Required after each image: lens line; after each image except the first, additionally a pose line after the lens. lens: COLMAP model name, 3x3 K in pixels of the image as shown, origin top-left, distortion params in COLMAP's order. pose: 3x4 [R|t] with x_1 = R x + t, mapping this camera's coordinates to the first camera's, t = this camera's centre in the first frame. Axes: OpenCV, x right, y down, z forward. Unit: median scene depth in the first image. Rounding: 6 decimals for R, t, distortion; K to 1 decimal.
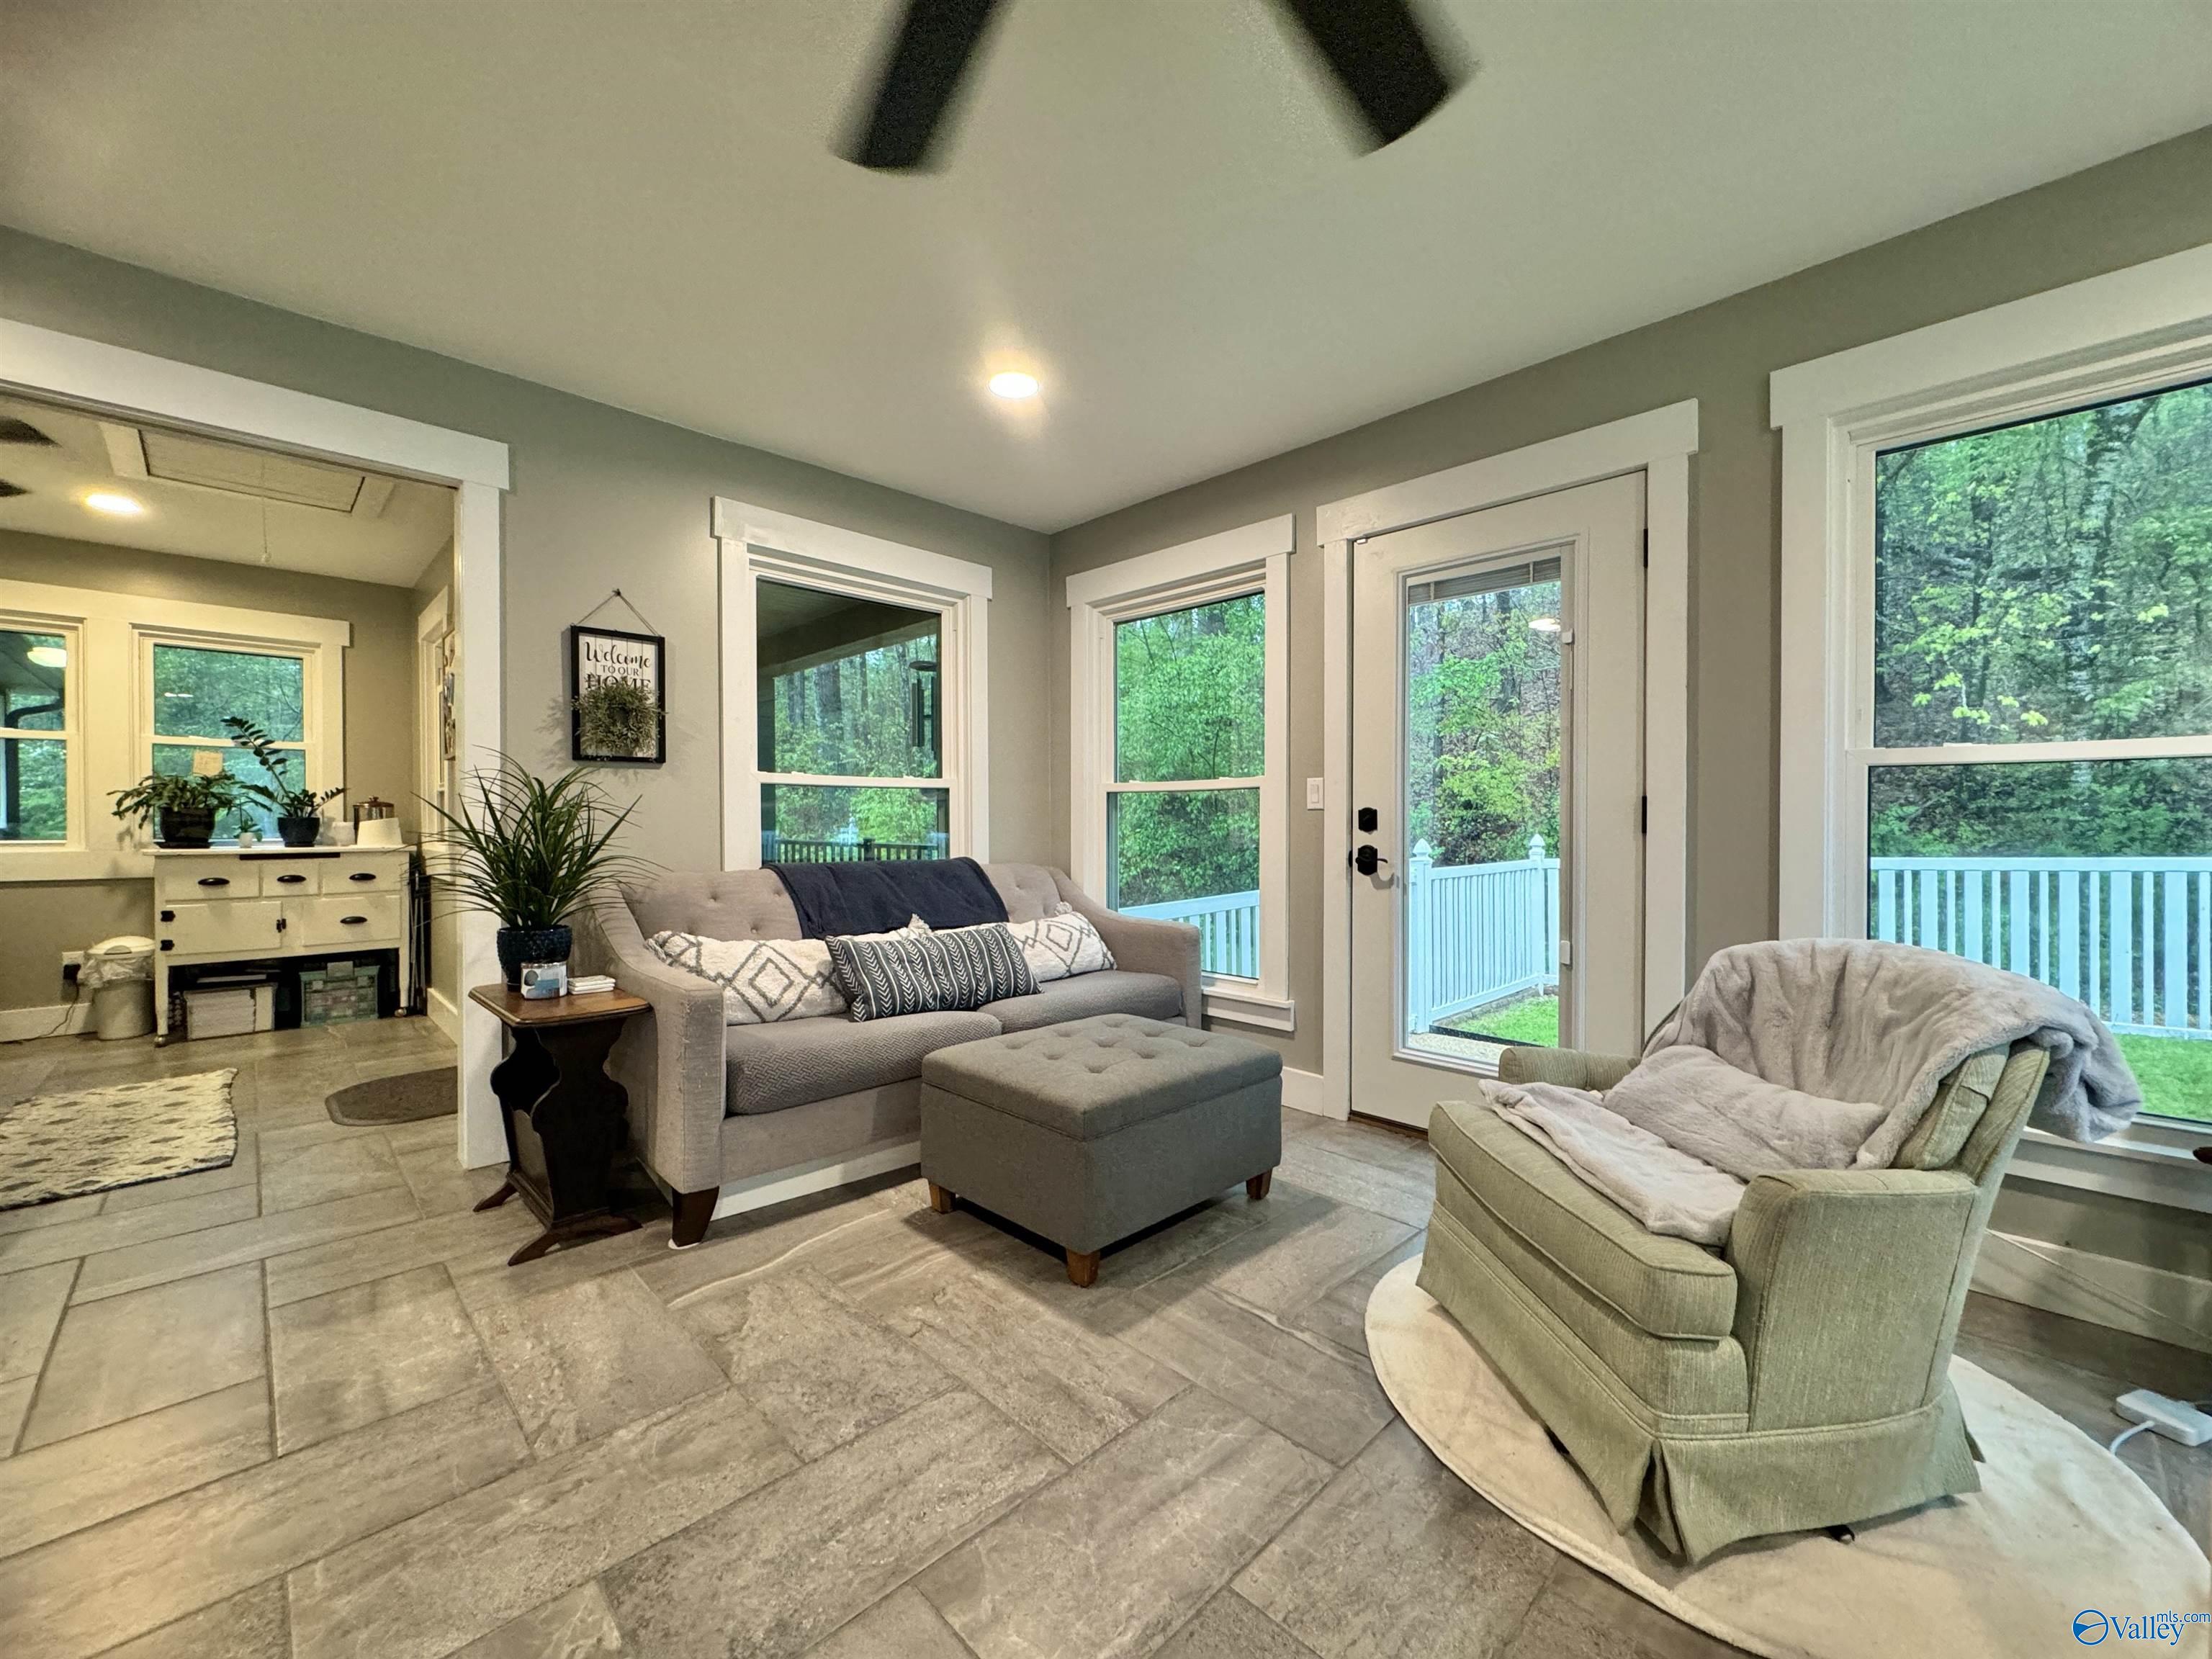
lens RADIAL K [[882.0, 0, 1098.1], [0, 882.0, 826.4], [0, 0, 1]] dist [-0.001719, 0.000714]
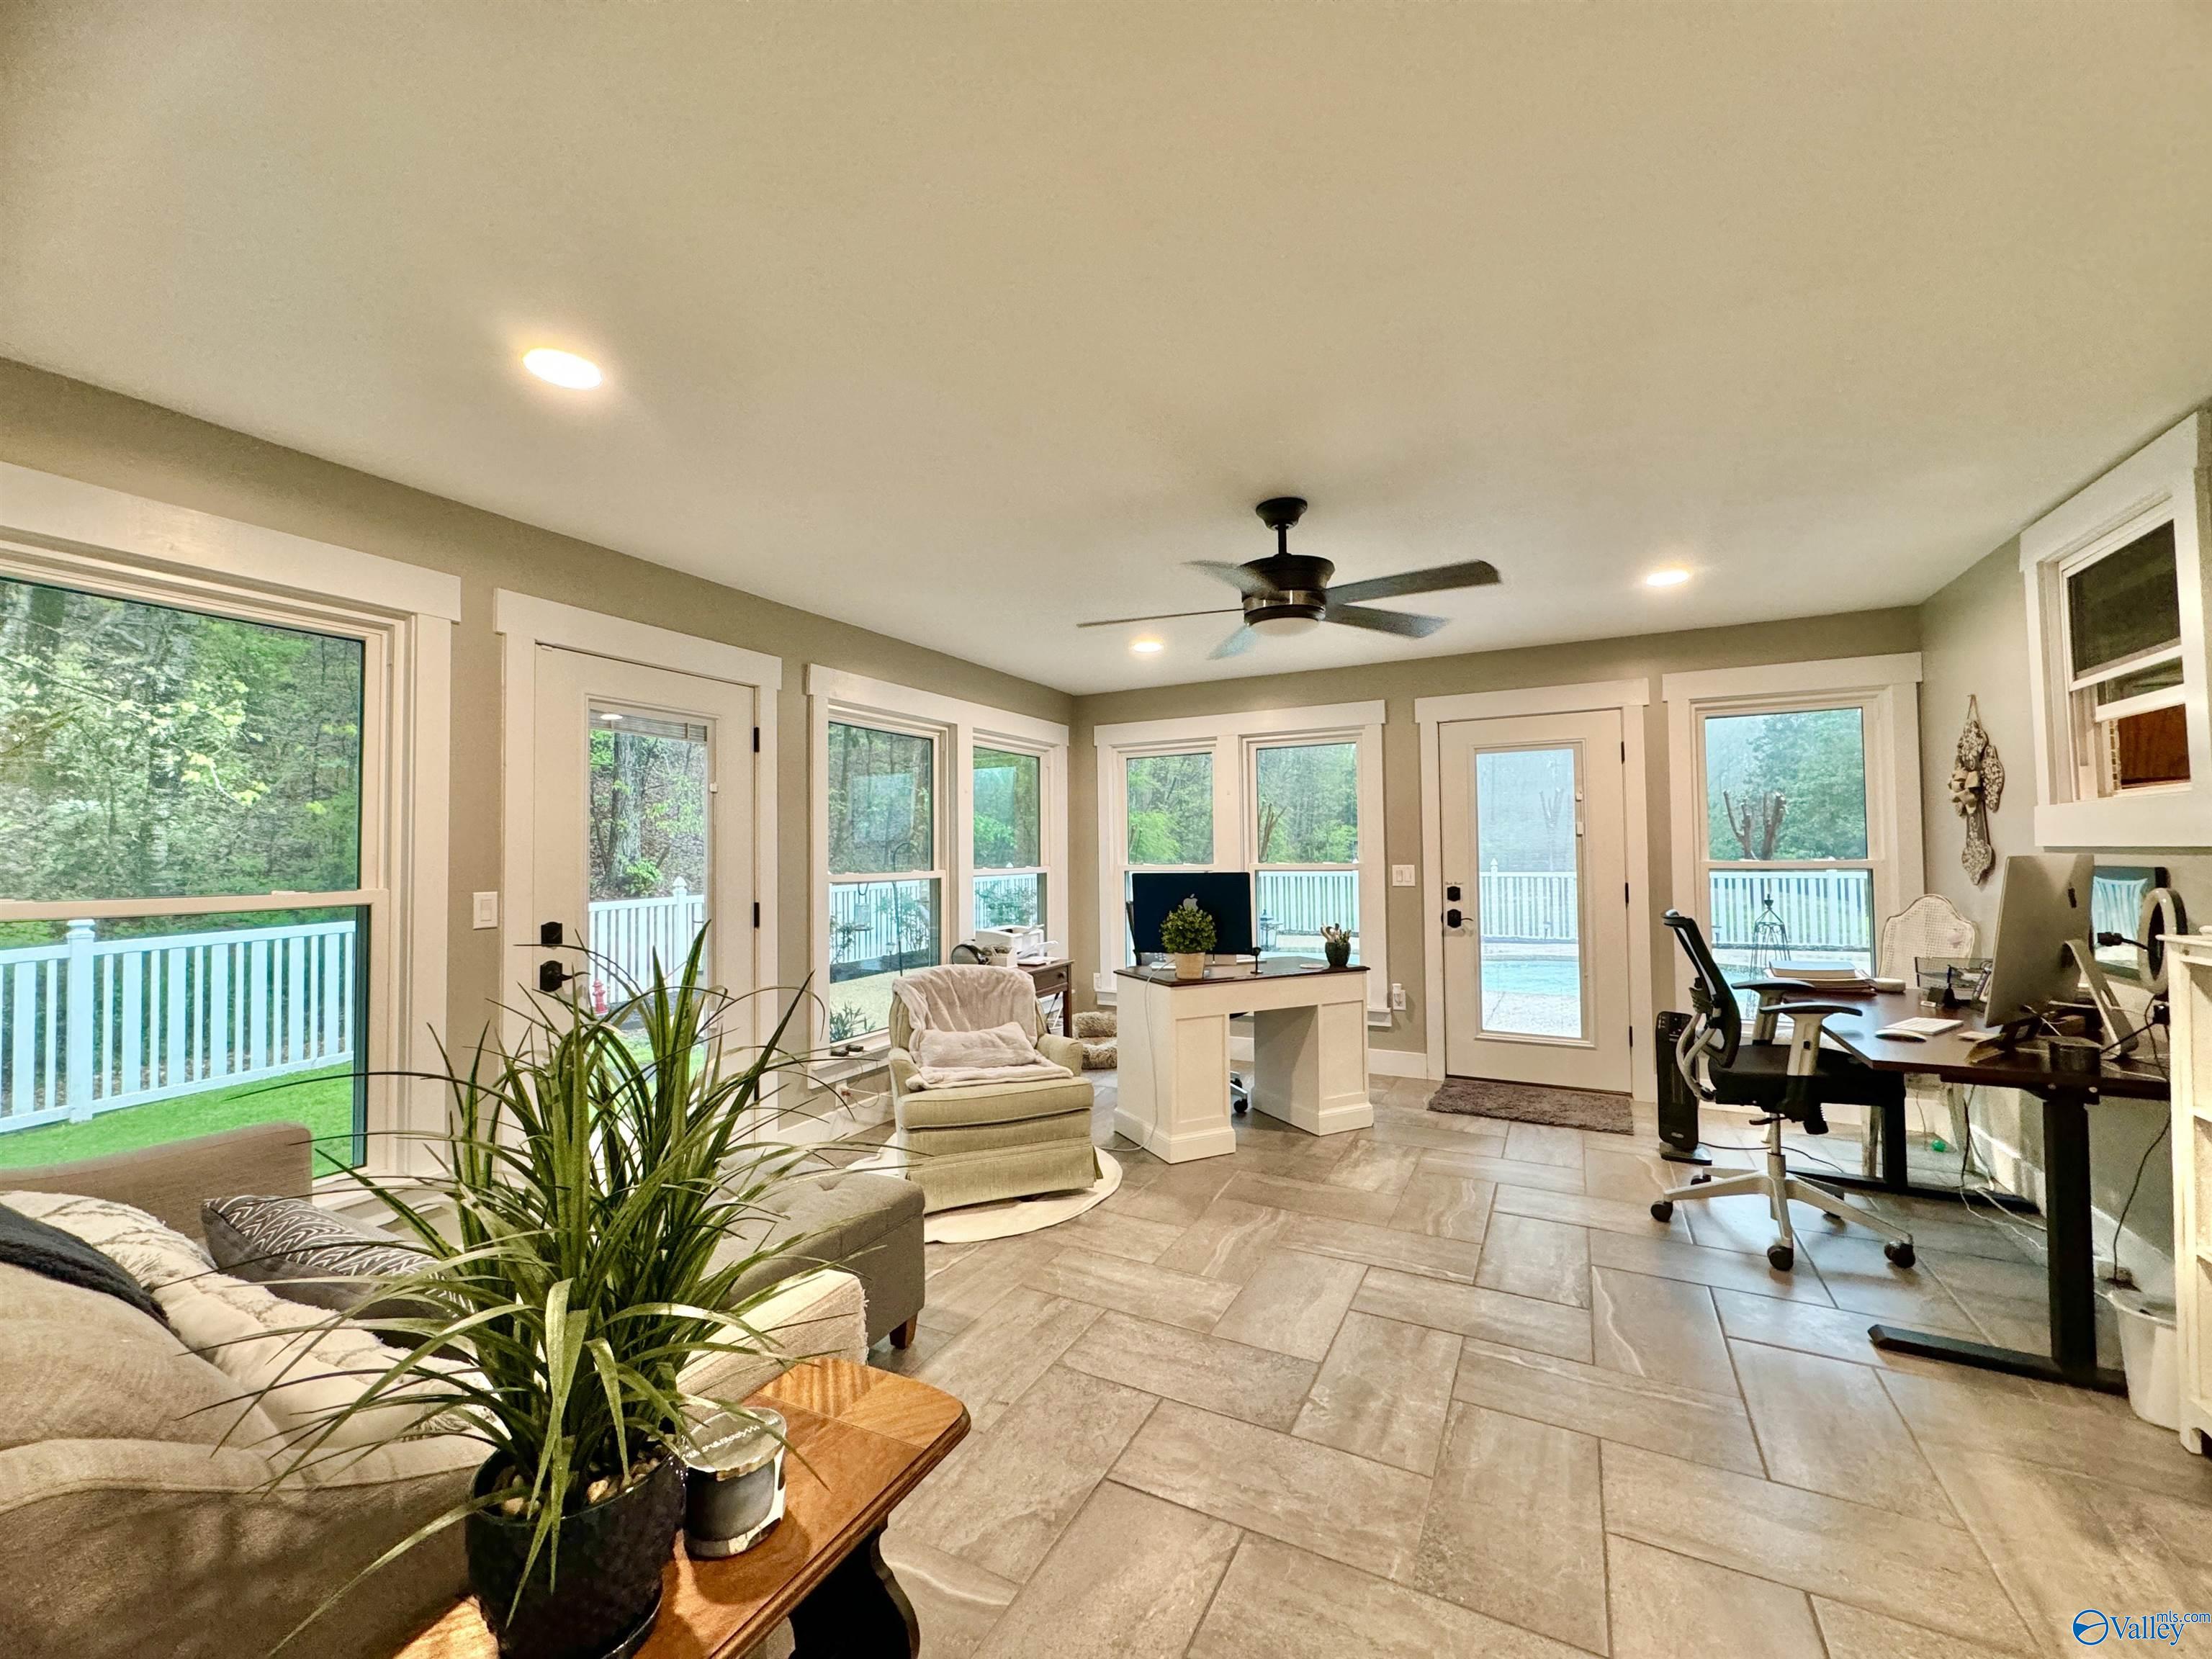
lens RADIAL K [[882.0, 0, 1104.9], [0, 882.0, 831.3], [0, 0, 1]] dist [-0.001719, 0.000714]
pose [[-0.308749, 0.029552, 0.950684, -1.003041], [0.016860, 0.999530, -0.025595, -0.106885], [-0.950994, 0.008127, -0.309102, 0.892504]]
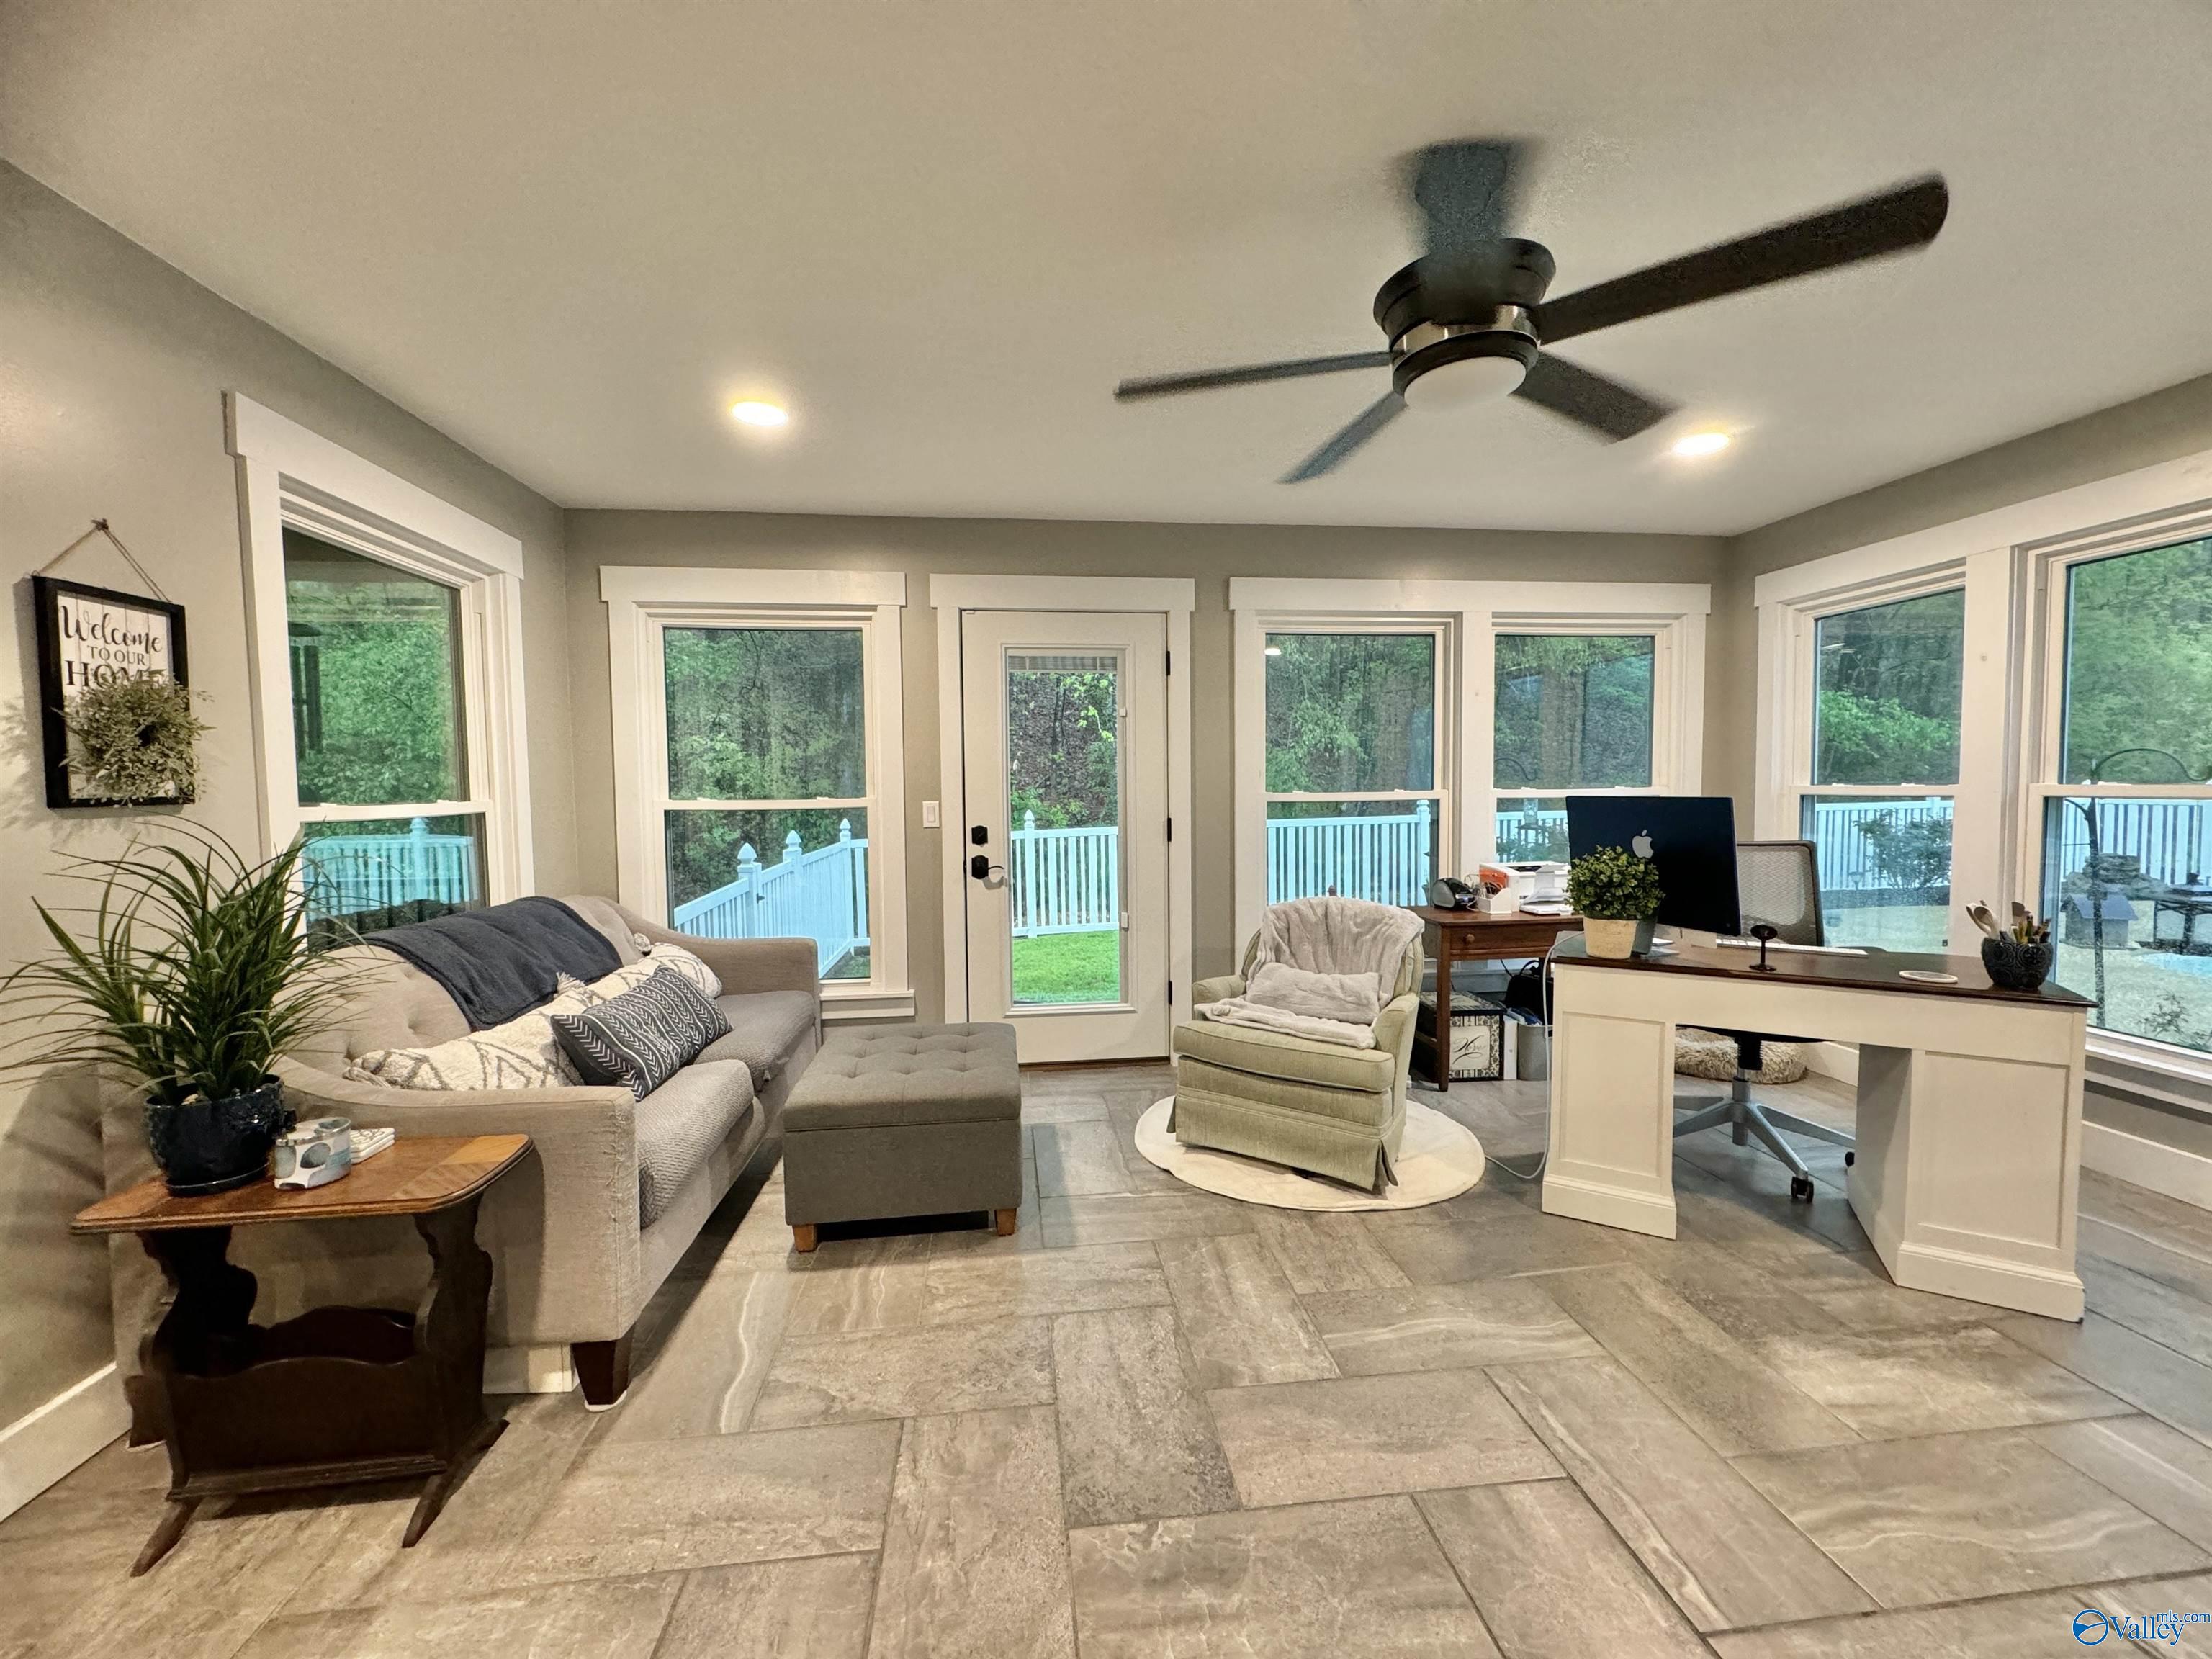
lens RADIAL K [[882.0, 0, 1099.9], [0, 882.0, 823.1], [0, 0, 1]] dist [-0.001719, 0.000714]
pose [[0.613176, -0.040469, 0.788909, -0.727559], [0.015522, 0.999111, 0.039187, -0.089264], [-0.789794, -0.011784, 0.613259, 0.108146]]
